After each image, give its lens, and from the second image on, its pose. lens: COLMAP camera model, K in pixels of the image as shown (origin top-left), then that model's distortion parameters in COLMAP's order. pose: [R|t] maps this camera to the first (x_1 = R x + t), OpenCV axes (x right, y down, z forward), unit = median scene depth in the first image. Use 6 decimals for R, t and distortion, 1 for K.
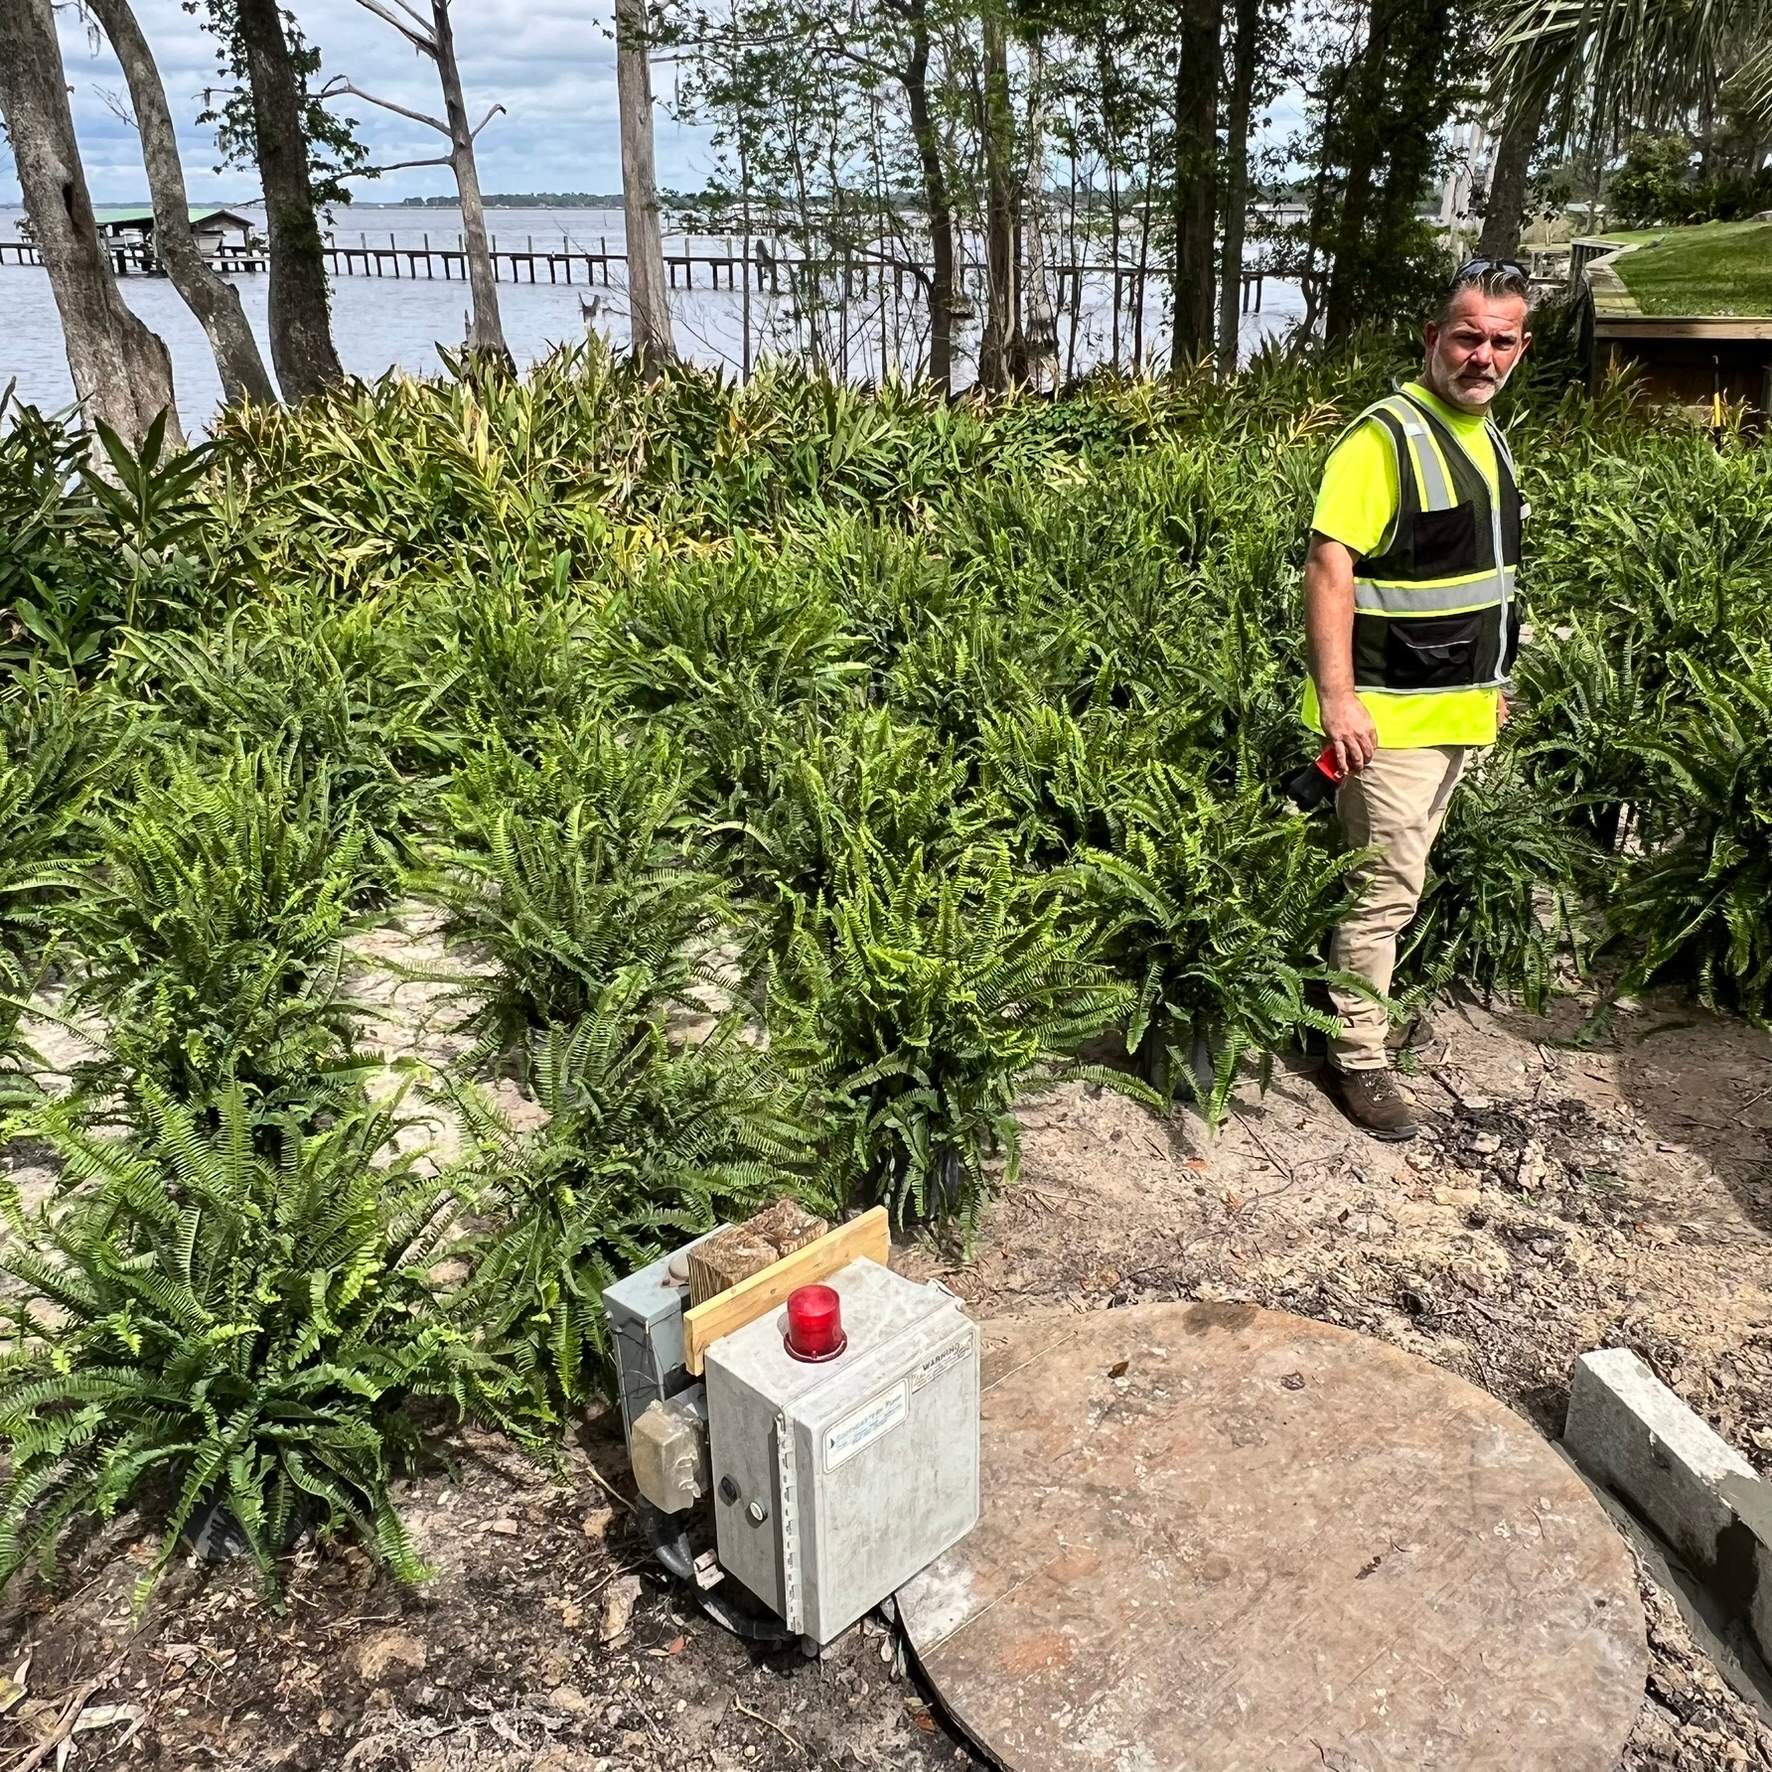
lens RADIAL K [[1638.2, 0, 882.6], [0, 1638.2, 892.2], [0, 0, 1]] dist [-0.006897, 0.000000]
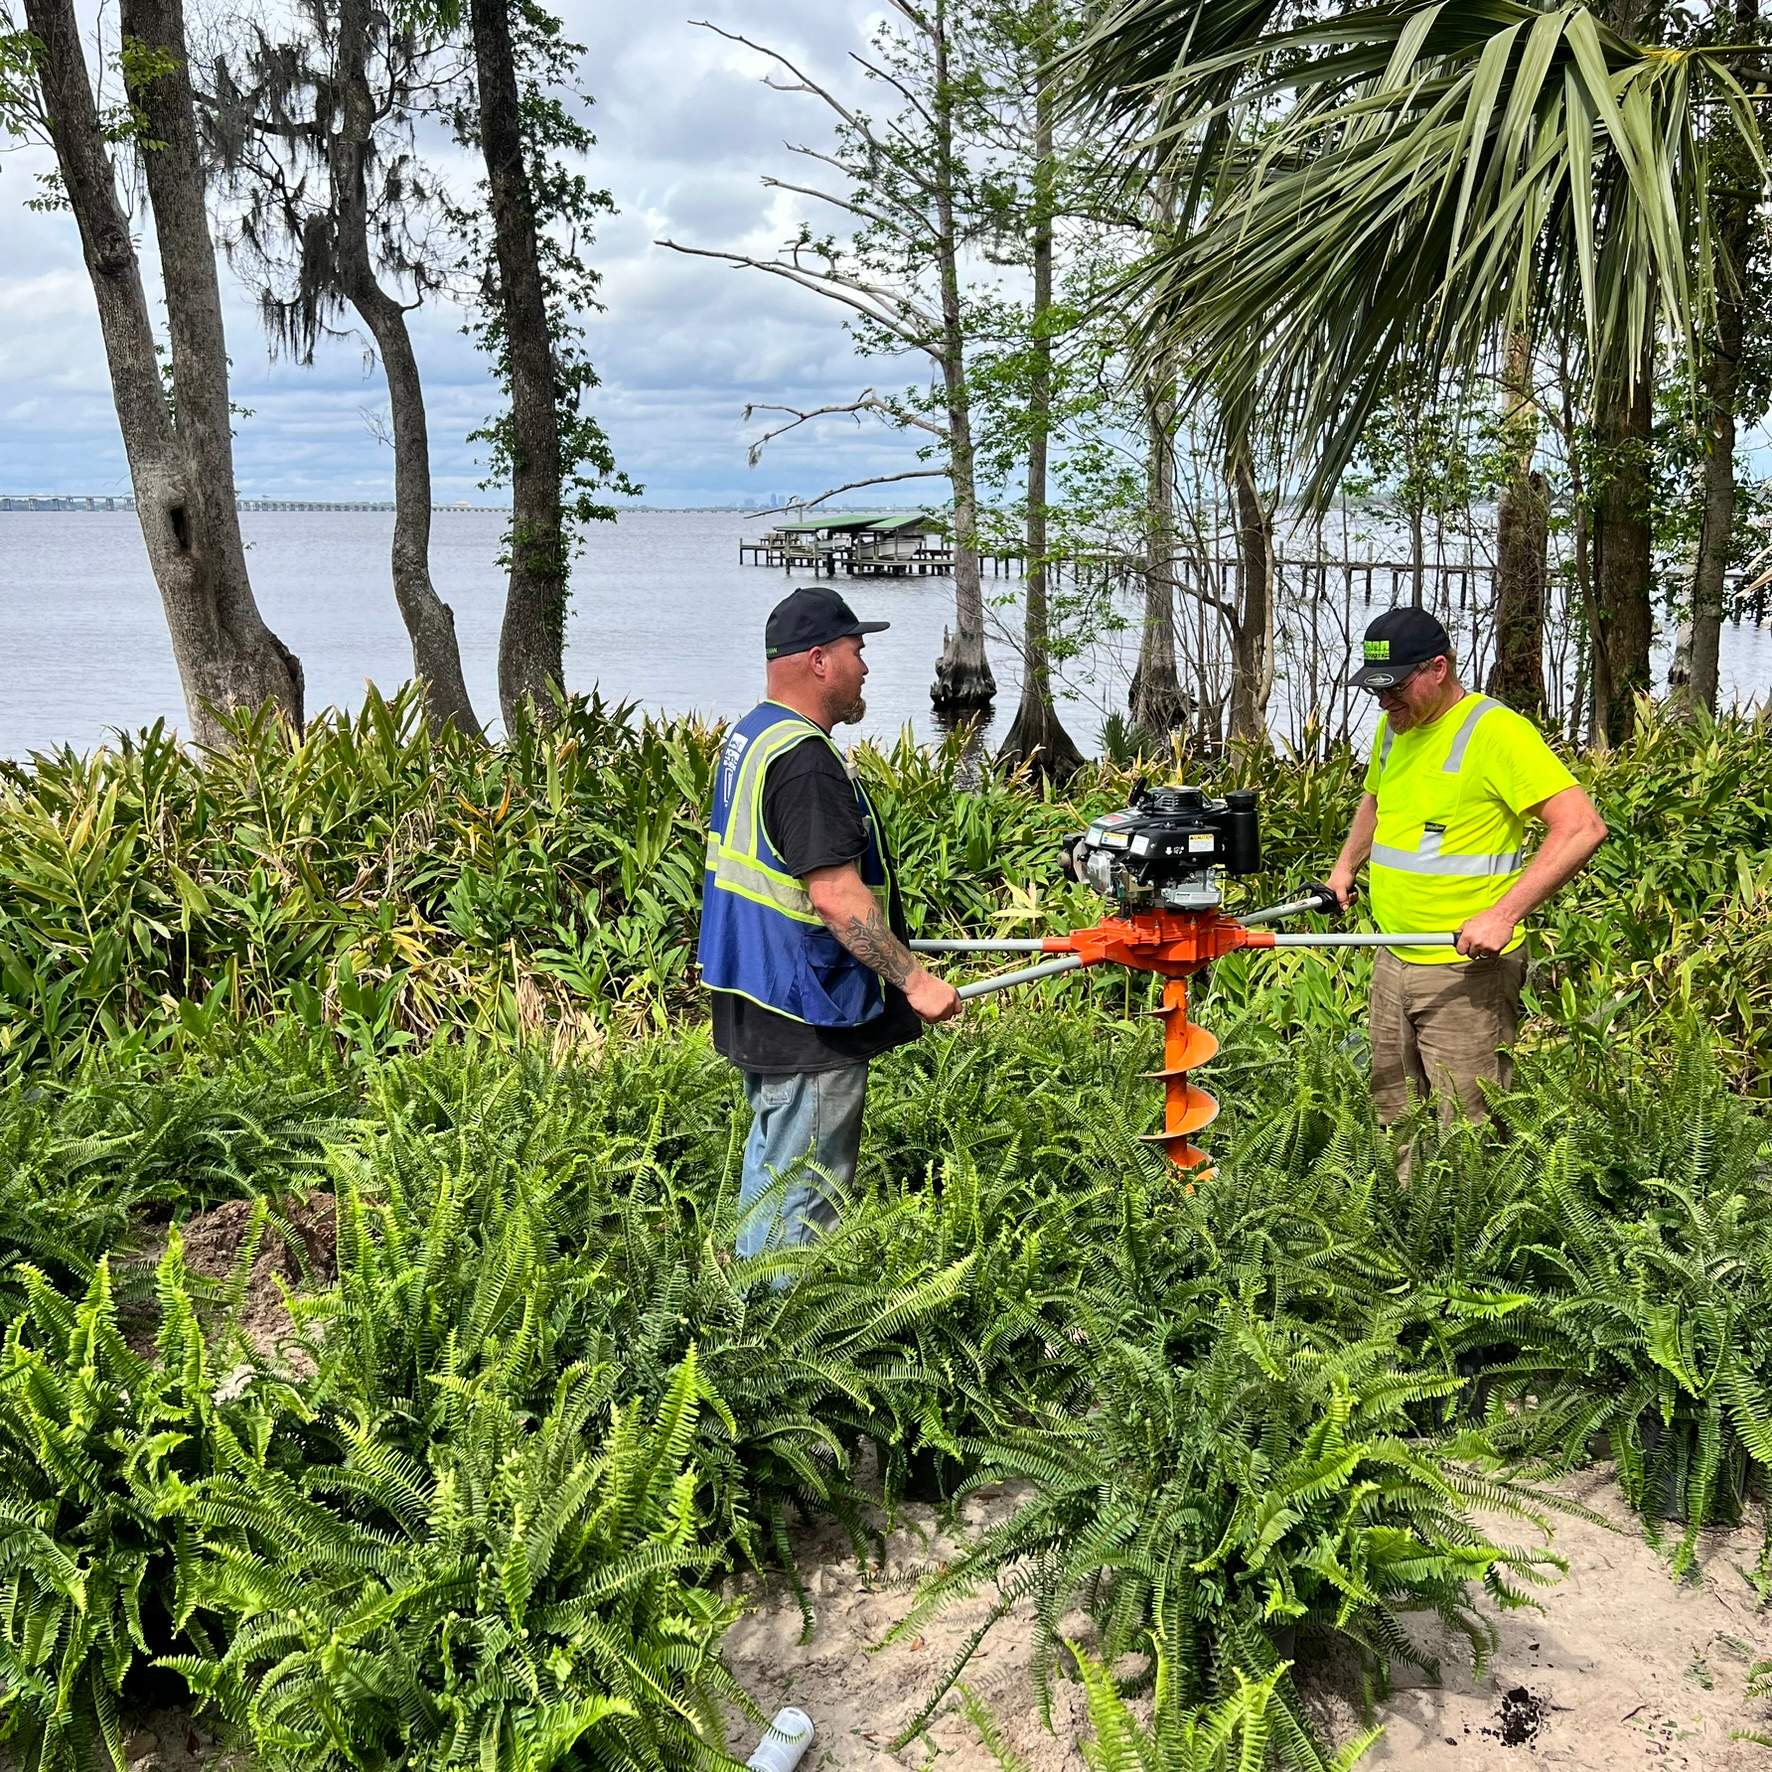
lens RADIAL K [[1777.6, 0, 879.6], [0, 1777.6, 925.4], [0, 0, 1]] dist [0.018603, 0.000000]
pose [[0.904949, 0.091776, -0.415505, 0.260232], [-0.159588, 0.978390, -0.131469, -0.094310], [0.394461, 0.185283, 0.900040, 0.206087]]
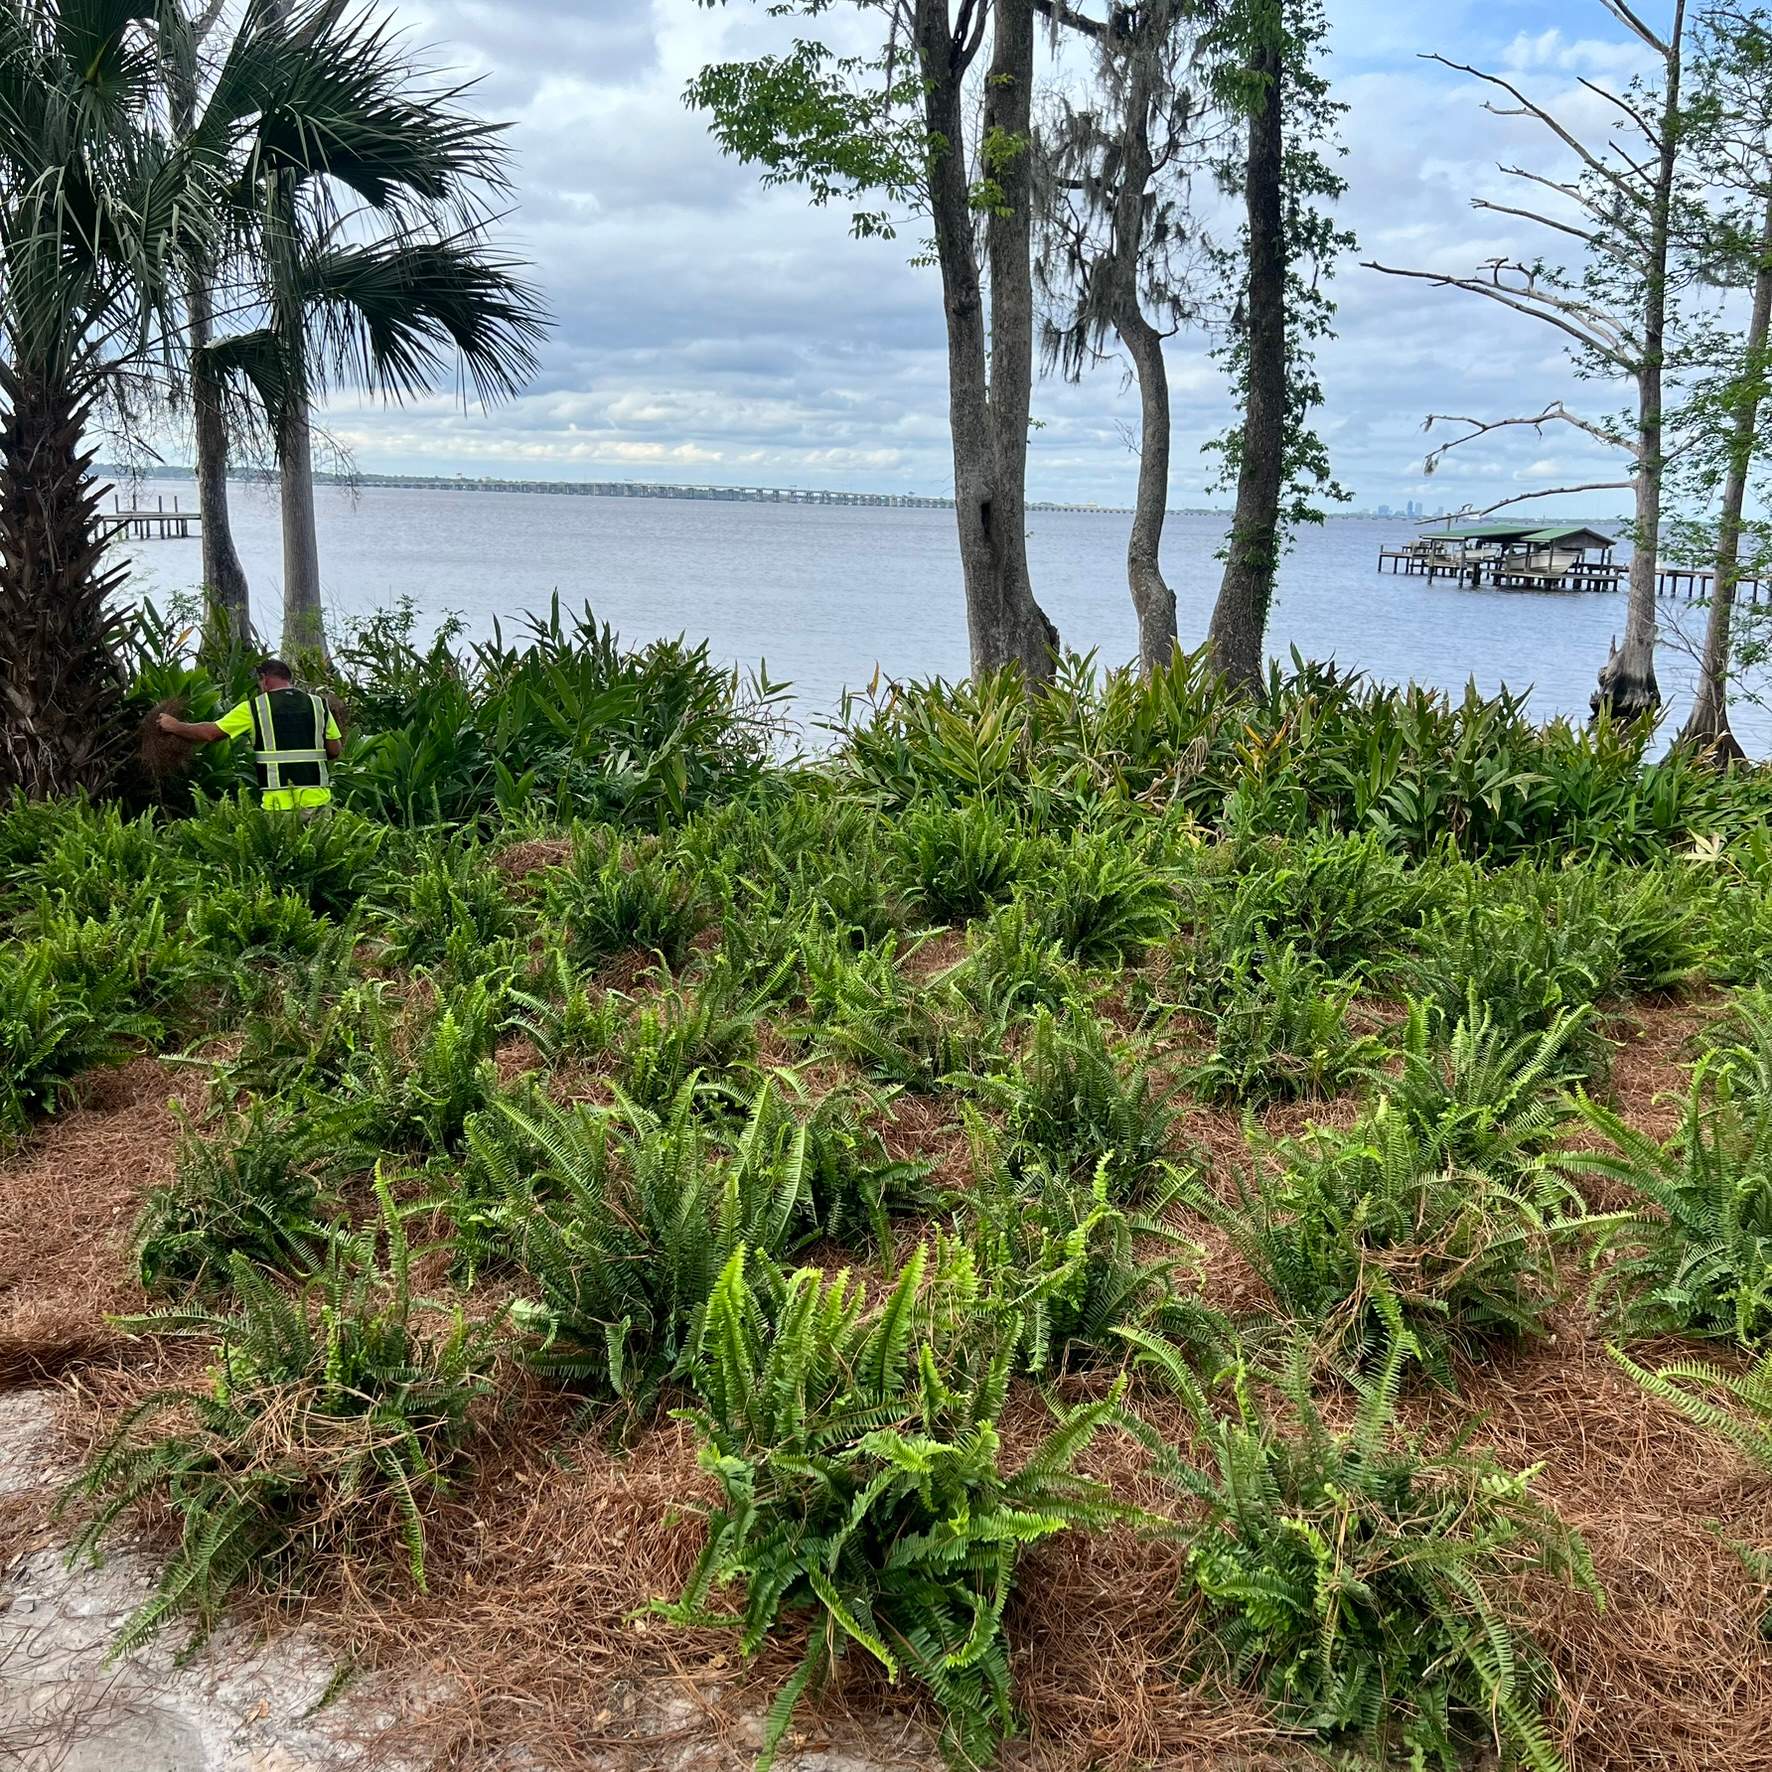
lens RADIAL K [[1777.6, 0, 898.1], [0, 1777.6, 925.8], [0, 0, 1]] dist [0.018603, 0.000000]
pose [[0.717388, 0.178126, -0.673518, 0.304512], [-0.293418, 0.954087, -0.060201, -0.029902], [0.631871, 0.240809, 0.736716, 0.056632]]
